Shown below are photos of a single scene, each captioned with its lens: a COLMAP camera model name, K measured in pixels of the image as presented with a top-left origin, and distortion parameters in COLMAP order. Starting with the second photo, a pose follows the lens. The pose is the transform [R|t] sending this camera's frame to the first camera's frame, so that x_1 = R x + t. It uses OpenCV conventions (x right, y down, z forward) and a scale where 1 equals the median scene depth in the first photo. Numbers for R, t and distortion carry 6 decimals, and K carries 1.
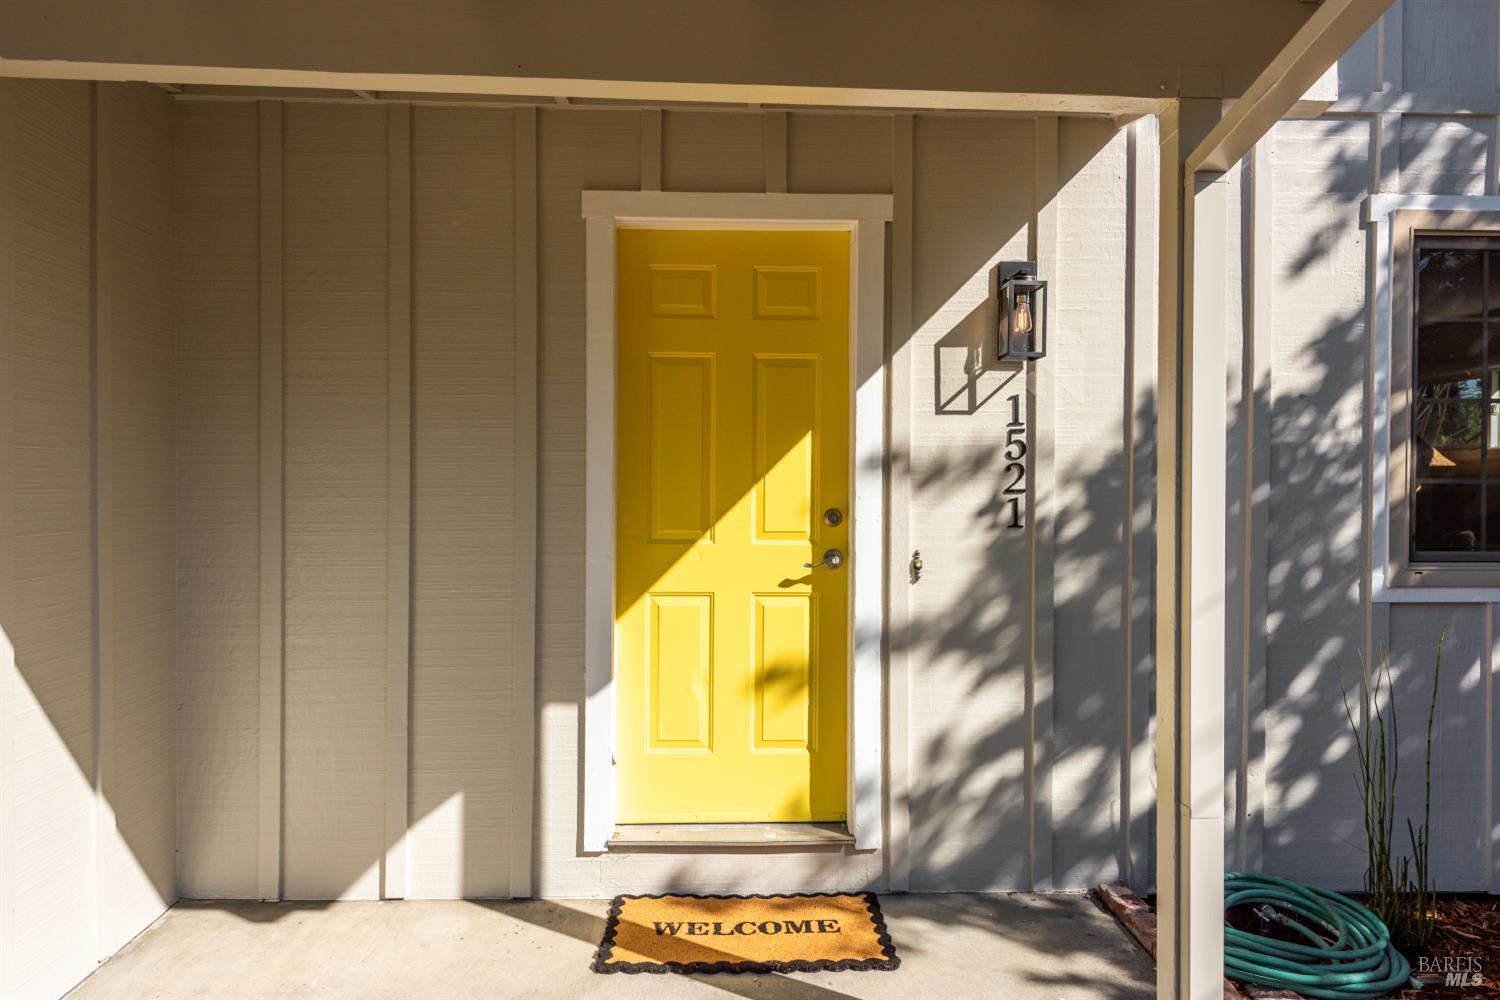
lens RADIAL K [[998.8, 0, 817.2], [0, 998.8, 493.8], [0, 0, 1]] dist [0.022243, -0.000747]
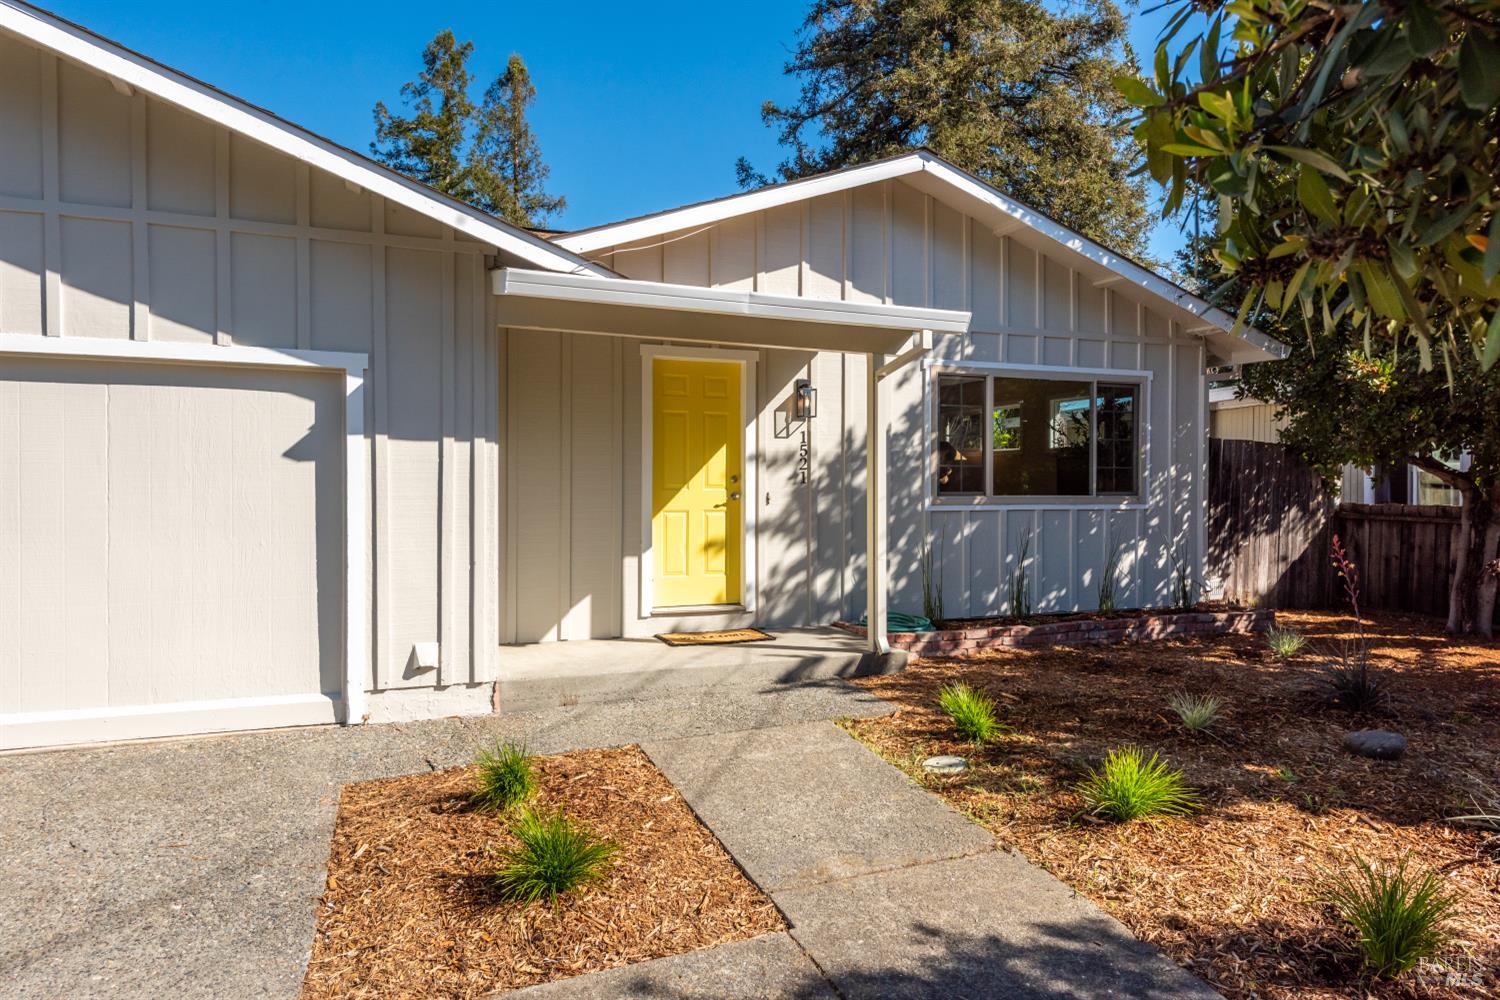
lens RADIAL K [[998.8, 0, 817.2], [0, 998.8, 493.8], [0, 0, 1]] dist [0.022243, -0.000747]
pose [[0.917847, -0.006136, 0.396887, -0.775040], [0.004351, 0.999976, 0.005399, 0.046974], [-0.396911, -0.003229, 0.917852, -1.341759]]
